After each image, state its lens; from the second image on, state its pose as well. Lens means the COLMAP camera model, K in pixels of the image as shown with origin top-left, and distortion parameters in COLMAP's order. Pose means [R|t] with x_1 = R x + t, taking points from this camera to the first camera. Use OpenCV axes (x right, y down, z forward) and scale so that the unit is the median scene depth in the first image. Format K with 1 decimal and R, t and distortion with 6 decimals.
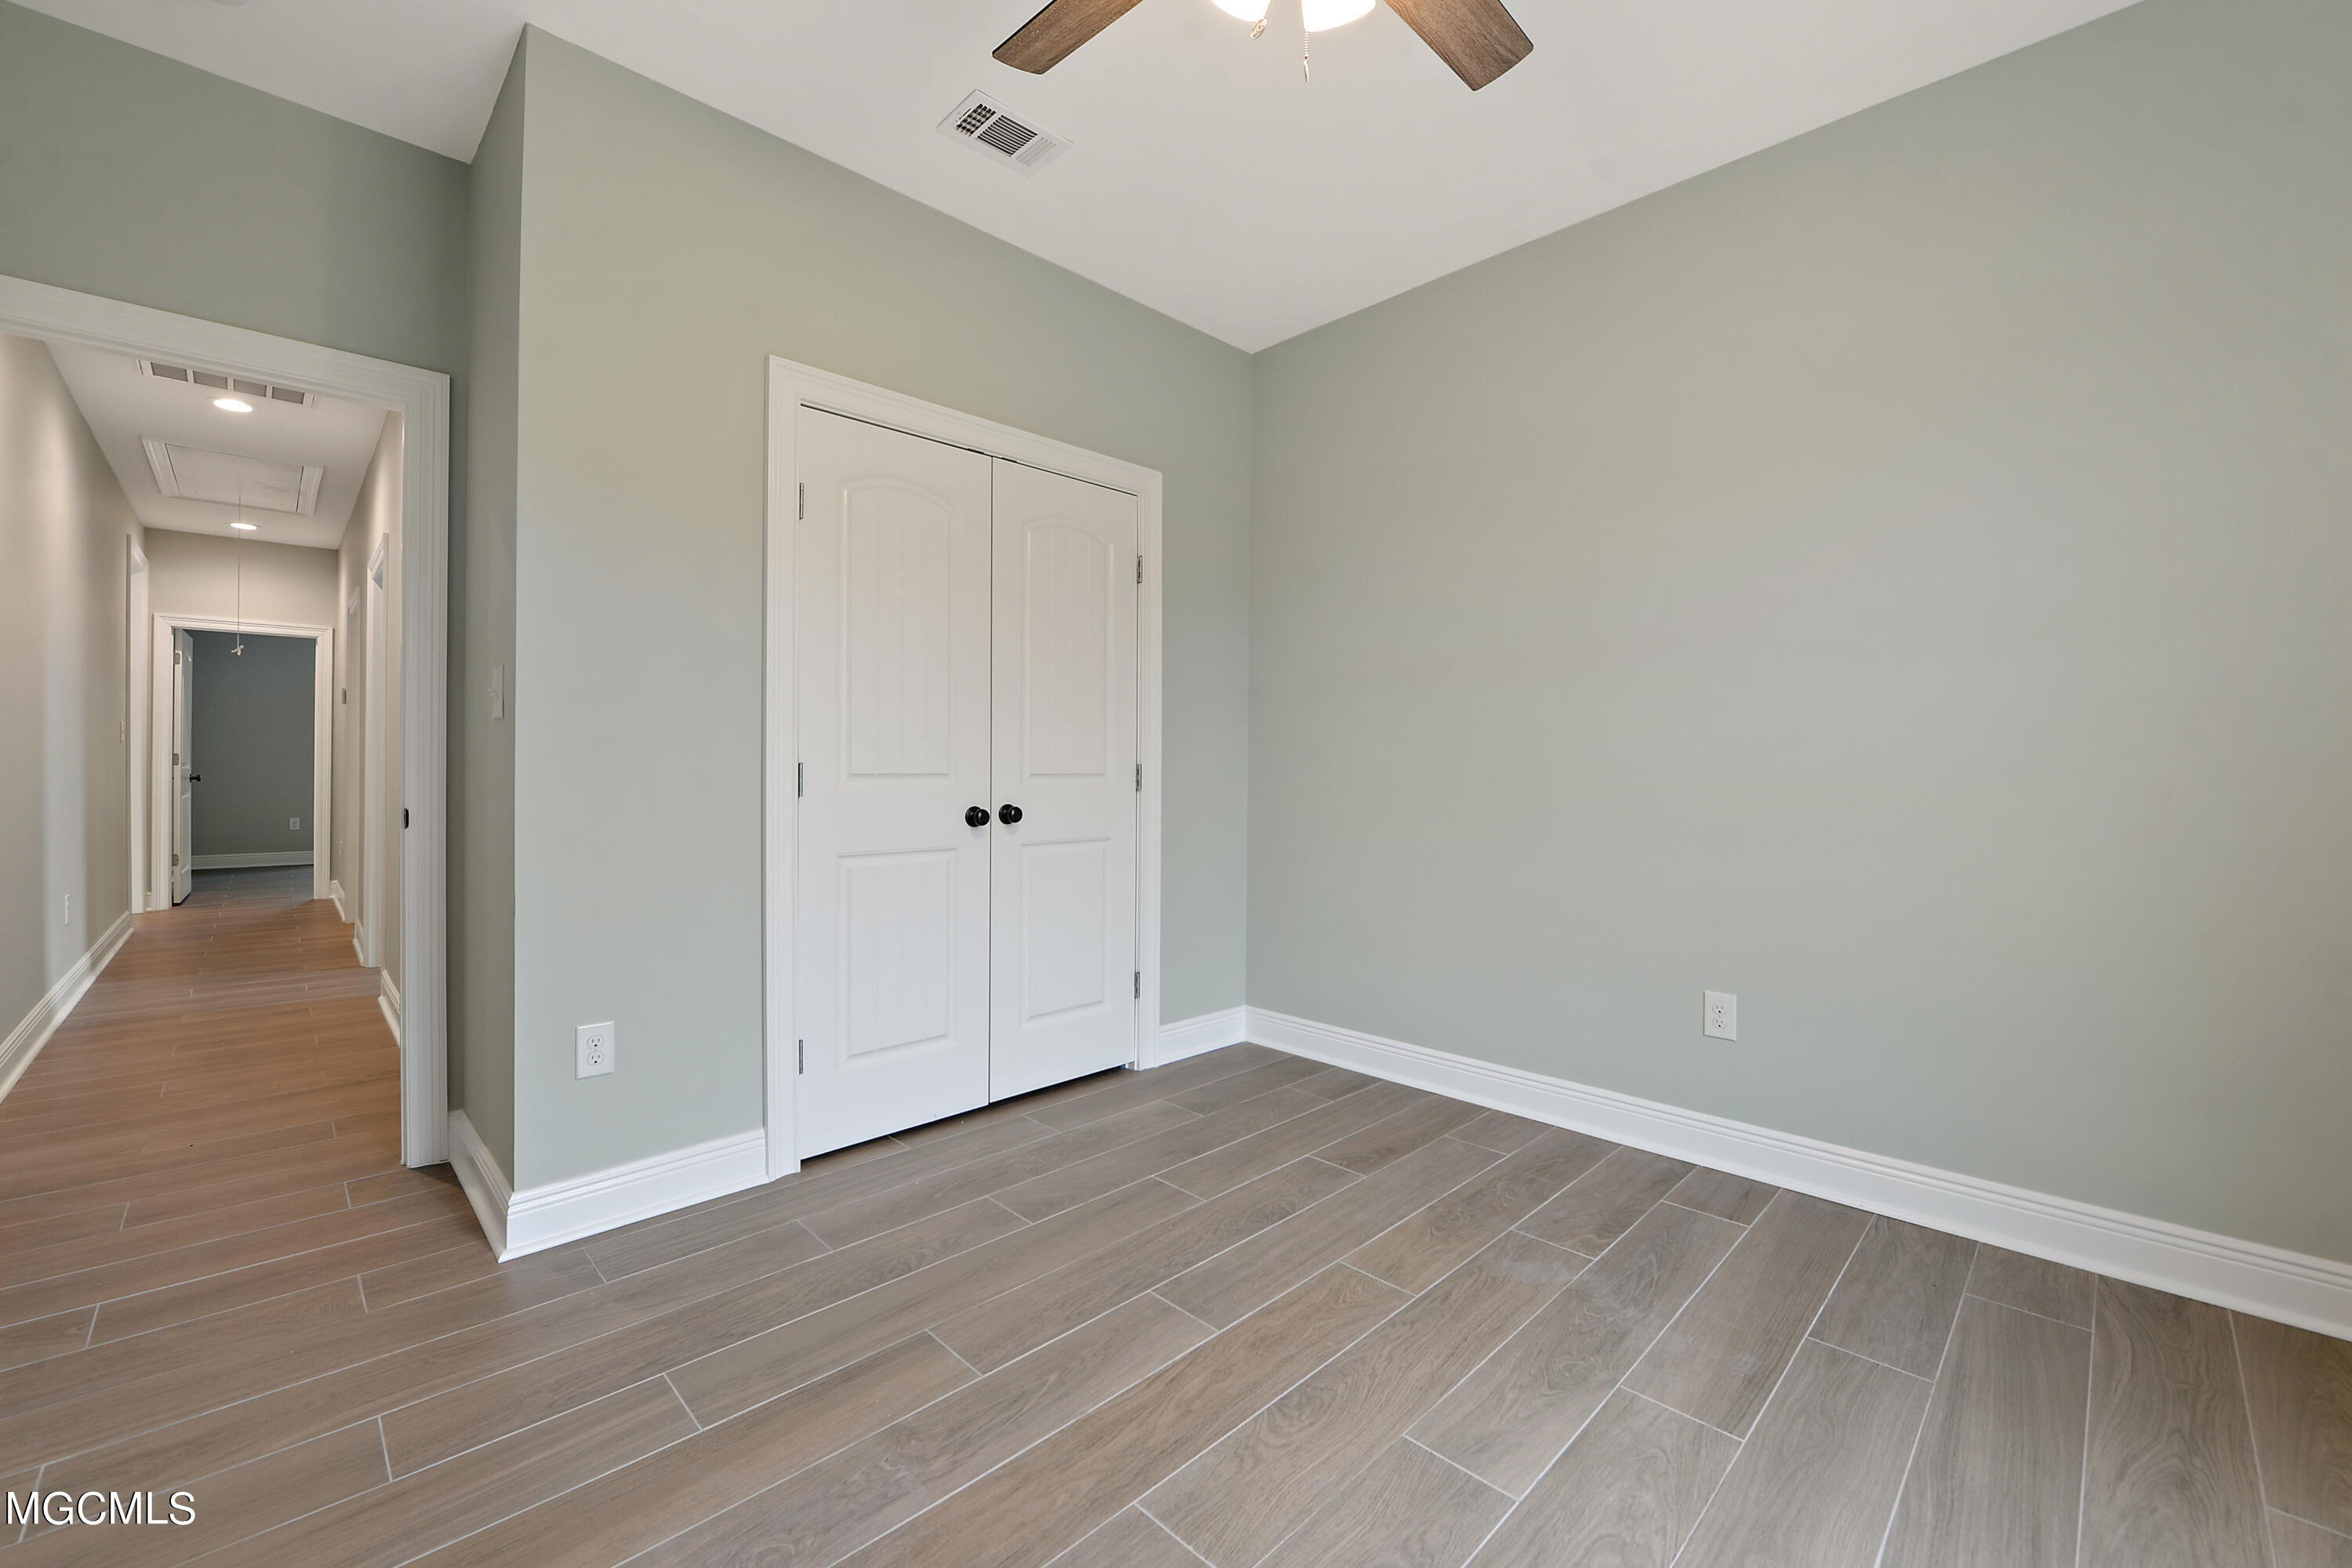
lens RADIAL K [[949.0, 0, 1170.4], [0, 949.0, 775.3], [0, 0, 1]] dist [-0.014005, -0.000721]
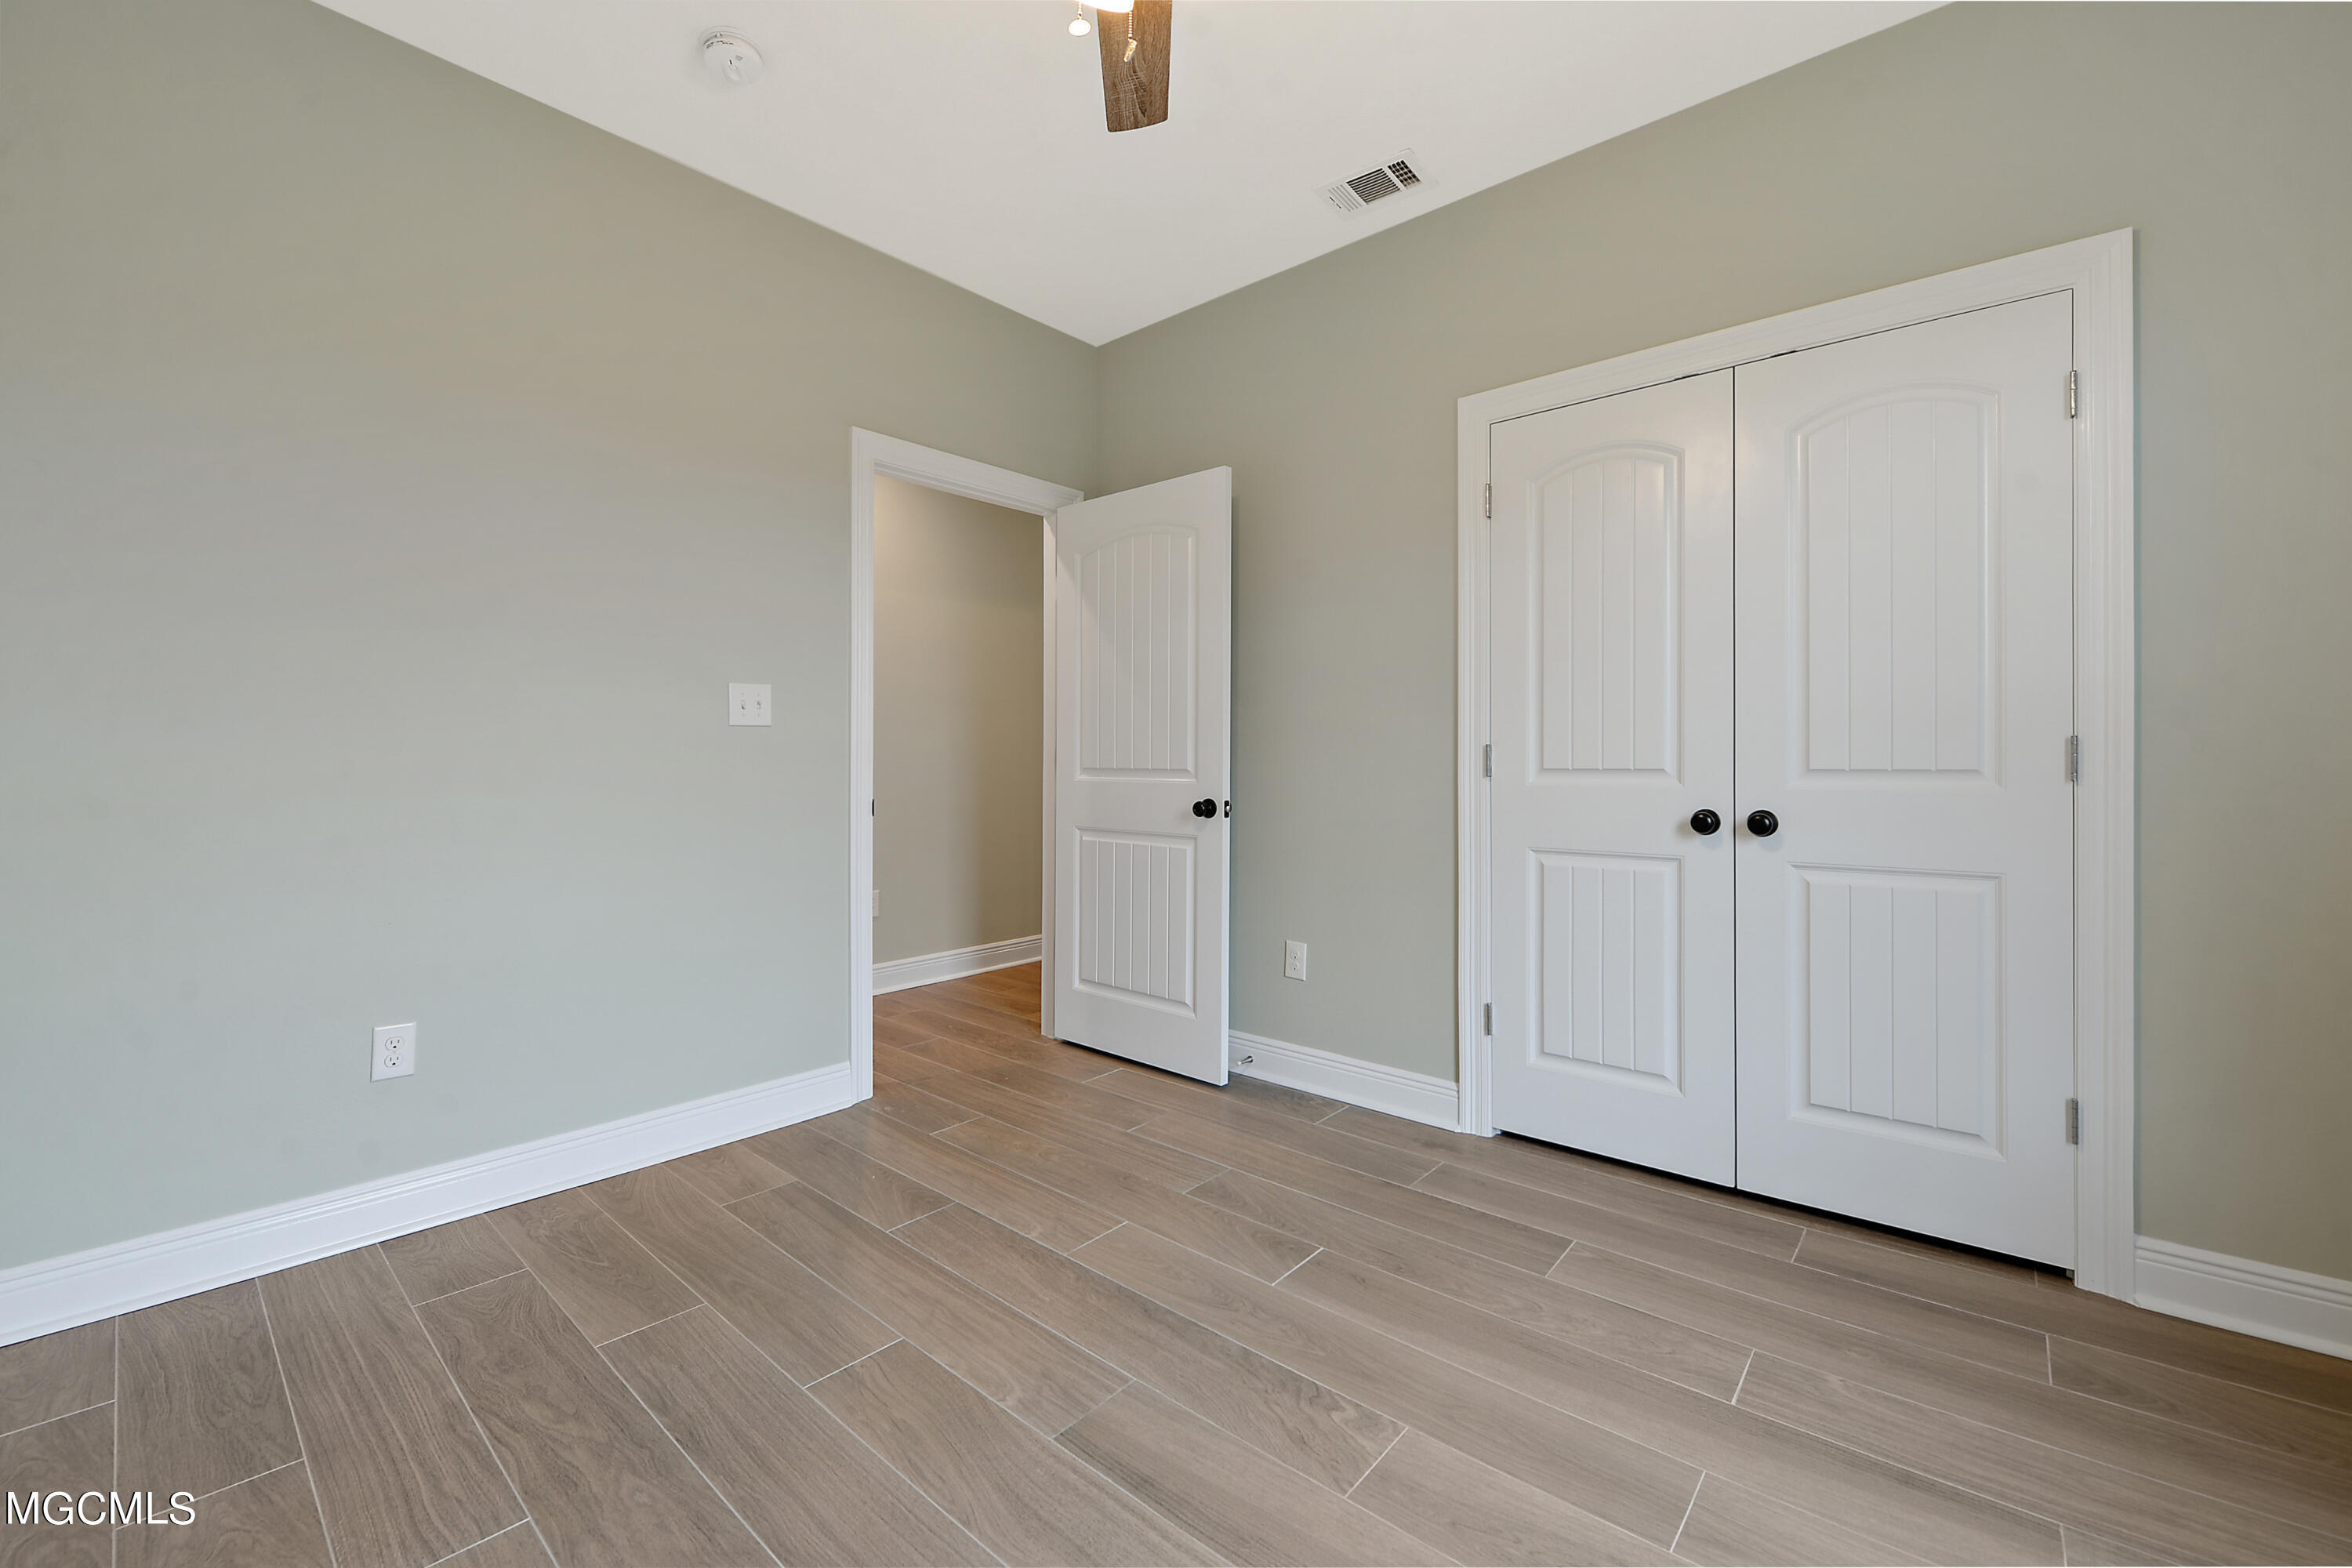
lens RADIAL K [[942.8, 0, 1164.9], [0, 942.8, 765.4], [0, 0, 1]] dist [-0.007824, -0.003659]
pose [[0.084365, -0.002889, -0.996431, 0.556294], [-0.005853, 0.999977, -0.003395, -0.000335], [0.996418, 0.006119, 0.084346, 0.462273]]
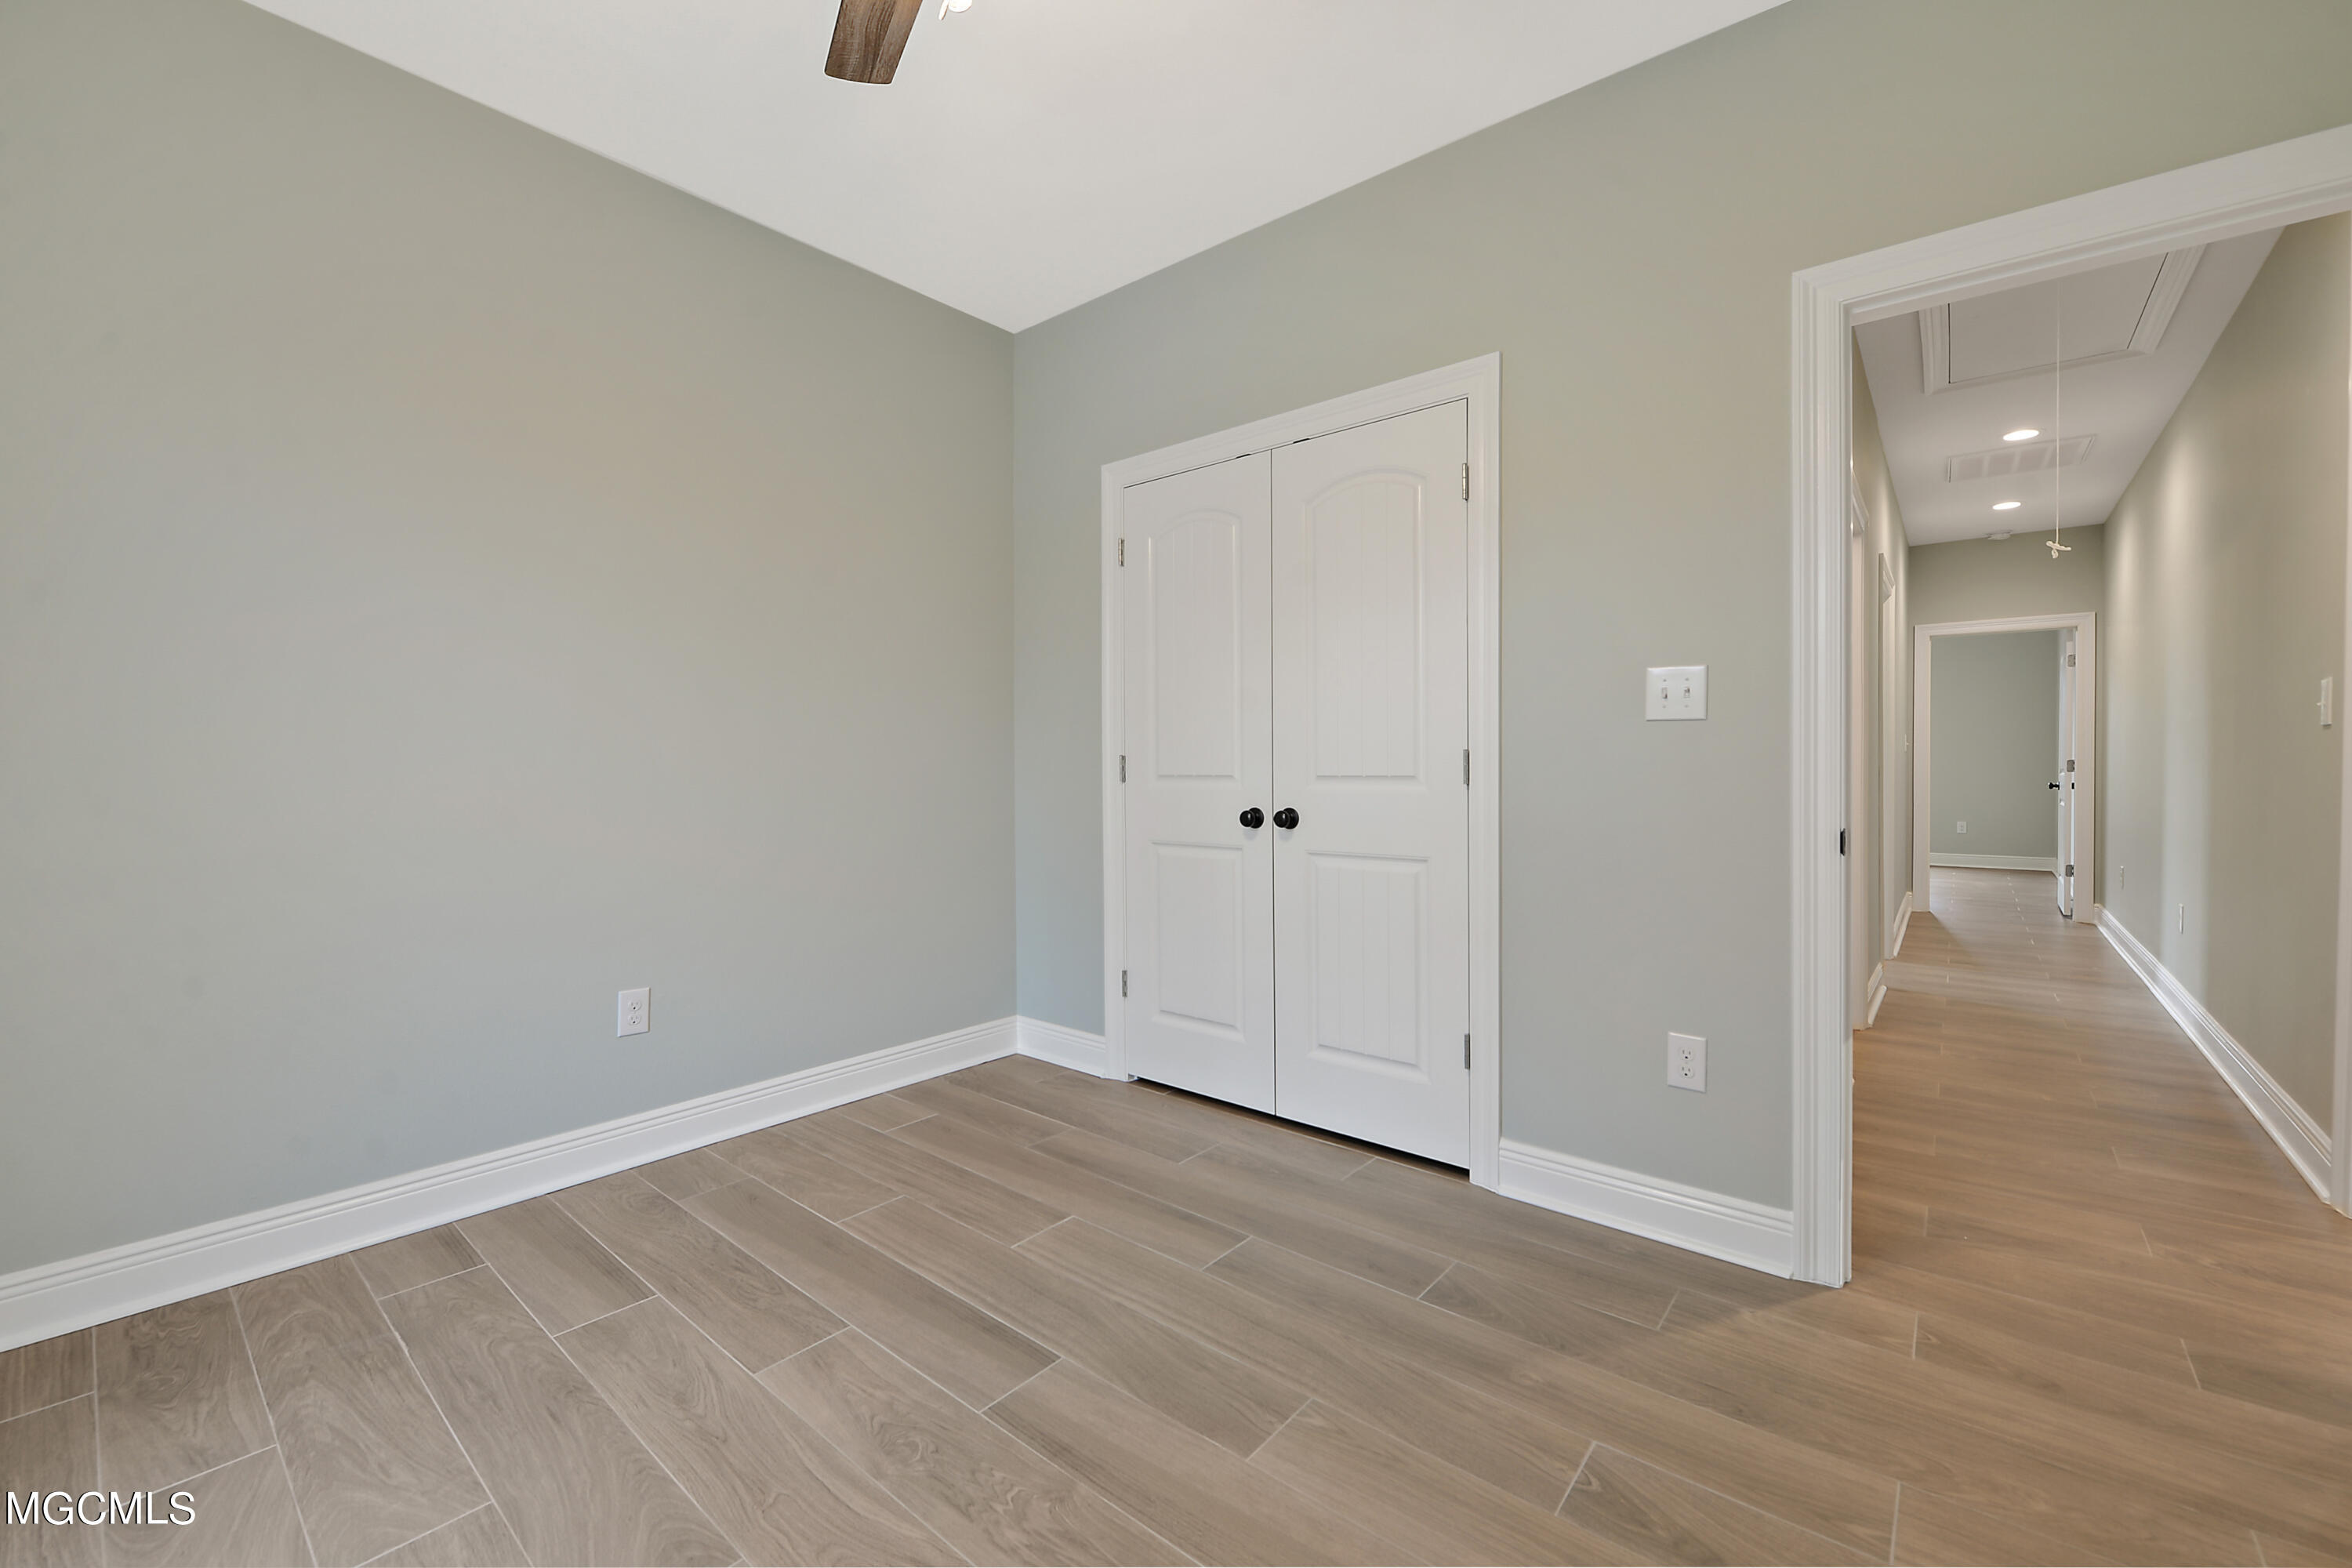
lens RADIAL K [[942.8, 0, 1164.9], [0, 942.8, 765.4], [0, 0, 1]] dist [-0.007824, -0.003659]
pose [[0.087523, -0.001968, -0.996161, 0.773519], [0.000395, 0.999998, -0.001941, -0.010824], [0.996162, -0.000224, 0.087524, 0.808501]]
